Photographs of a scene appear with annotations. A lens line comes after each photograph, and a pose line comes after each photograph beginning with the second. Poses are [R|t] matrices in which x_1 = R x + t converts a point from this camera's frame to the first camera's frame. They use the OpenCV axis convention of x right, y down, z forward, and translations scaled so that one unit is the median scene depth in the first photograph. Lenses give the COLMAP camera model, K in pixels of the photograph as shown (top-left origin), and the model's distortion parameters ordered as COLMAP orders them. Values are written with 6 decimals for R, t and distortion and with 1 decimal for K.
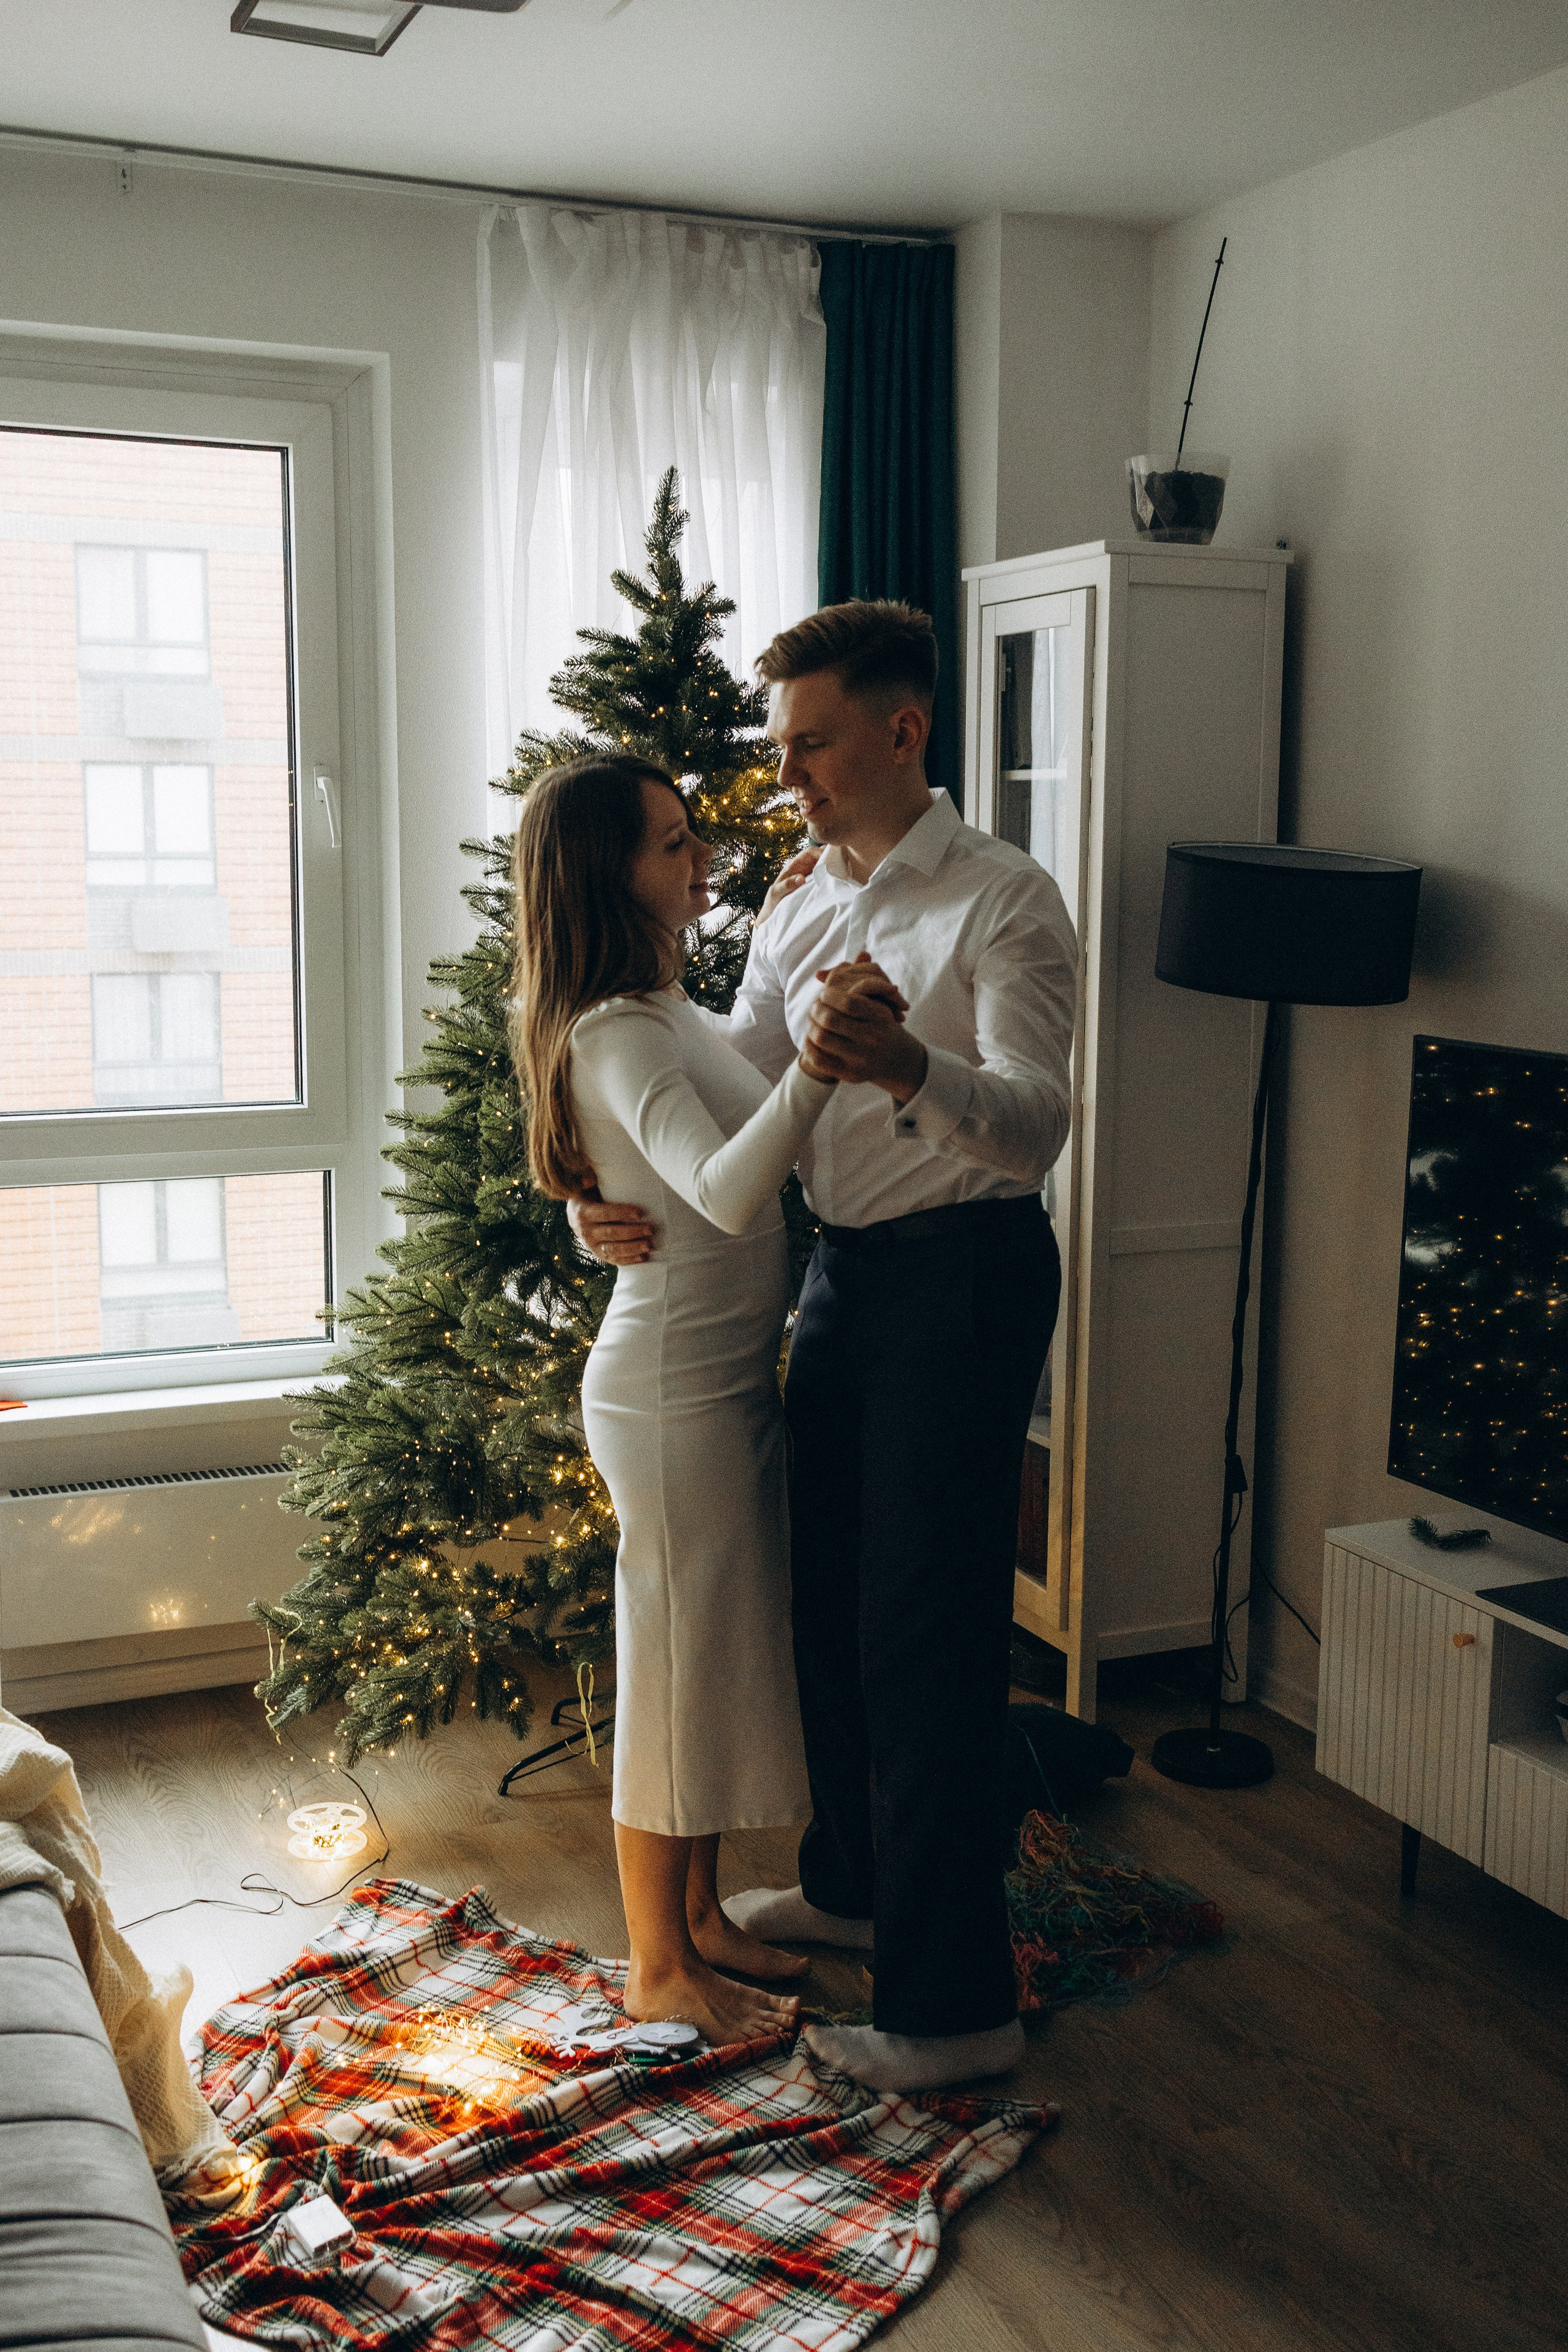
lens RADIAL K [[2400.4, 0, 774.3], [0, 2400.4, 1199.6], [0, 0, 1]] dist [0.005776, 0.000000]
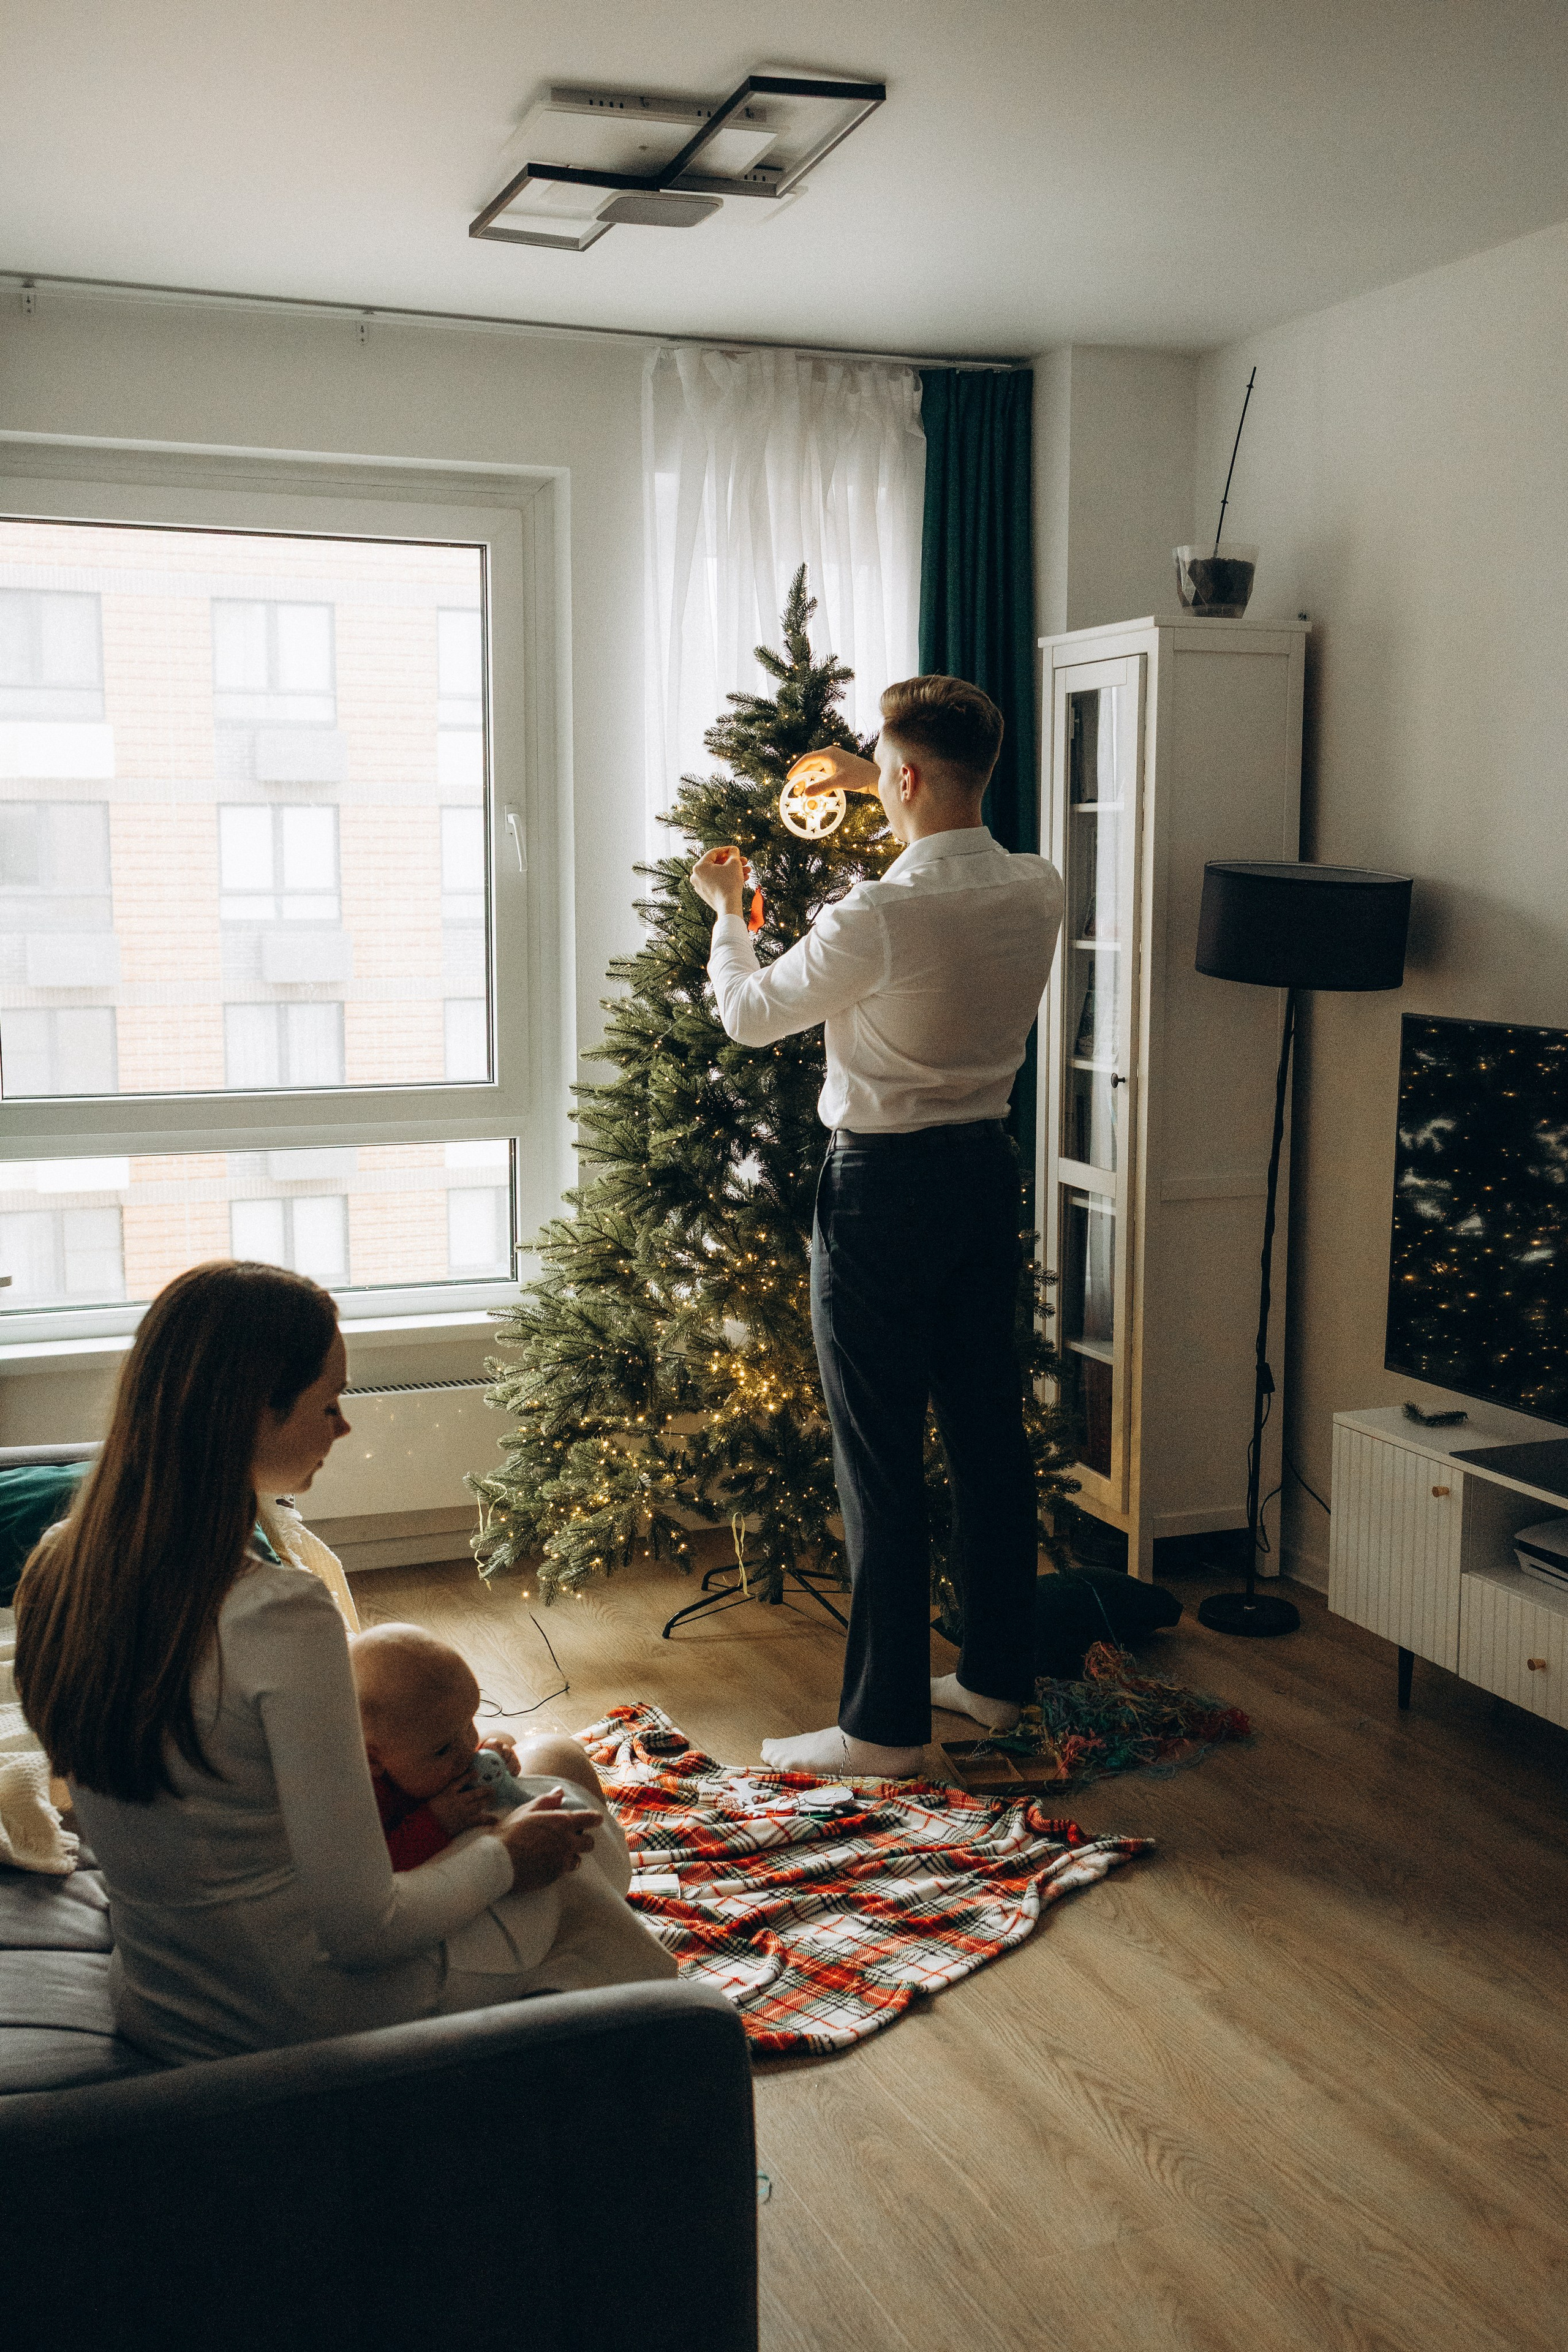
lens RADIAL K [[2400.4, 0, 780.1], [0, 2400.4, 1196.6], [0, 0, 1]] dist [0.005776, 0.000000]
pose [[0.999371, -0.001570, -0.035429, -0.010814], [0.000989, 0.999865, -0.016427, 0.042549], [0.035450, 0.016381, 0.999237, -0.229889]]
